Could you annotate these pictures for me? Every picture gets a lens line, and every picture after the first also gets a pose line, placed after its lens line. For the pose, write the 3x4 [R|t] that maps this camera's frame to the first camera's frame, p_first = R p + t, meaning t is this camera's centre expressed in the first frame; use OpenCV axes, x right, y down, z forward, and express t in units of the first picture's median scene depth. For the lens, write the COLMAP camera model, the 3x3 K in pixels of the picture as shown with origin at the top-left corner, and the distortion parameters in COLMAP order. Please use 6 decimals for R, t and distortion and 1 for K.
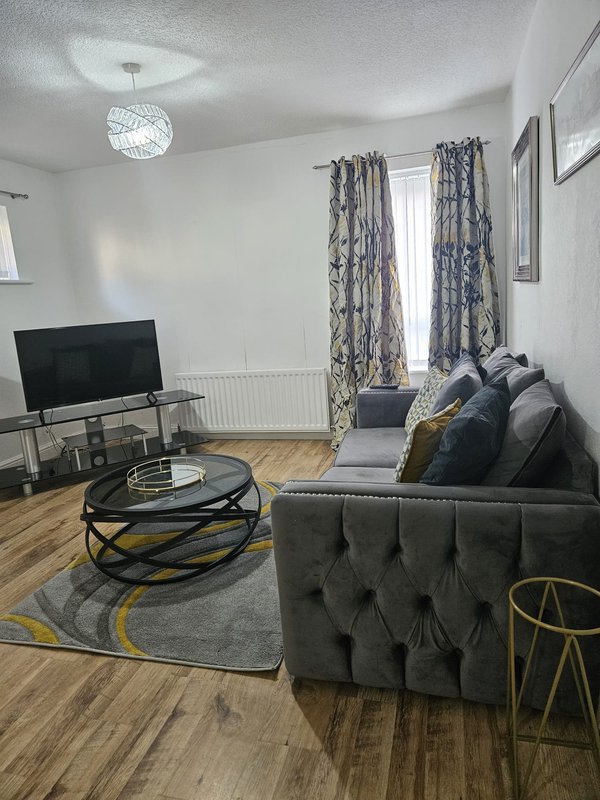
lens RADIAL K [[530.1, 0, 300.0], [0, 530.1, 400.0], [0, 0, 1]] dist [0.086184, -0.071751]
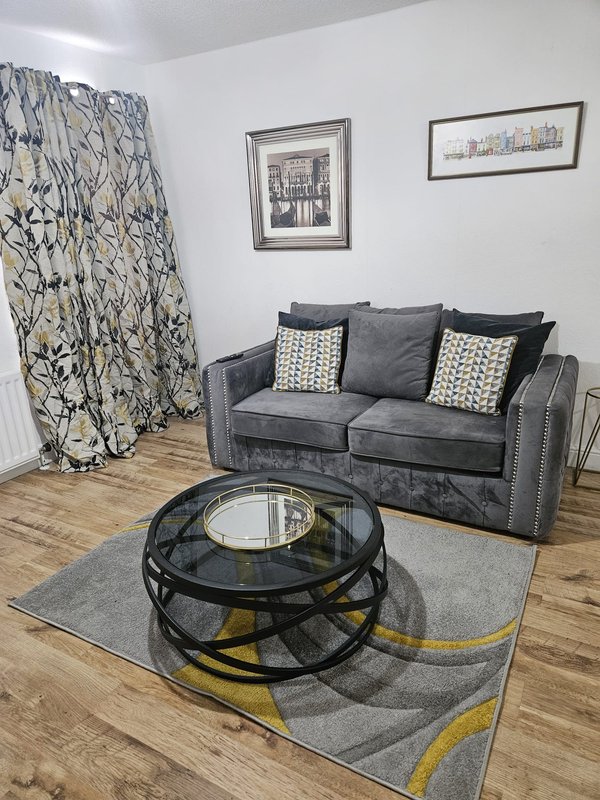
lens RADIAL K [[533.0, 0, 295.6], [0, 533.0, 405.9], [0, 0, 1]] dist [0.083422, -0.068462]
pose [[0.242107, -0.246548, 0.938402, -0.854032], [0.214011, 0.956925, 0.196200, -0.122987], [-0.946353, 0.153326, 0.284442, 0.736203]]
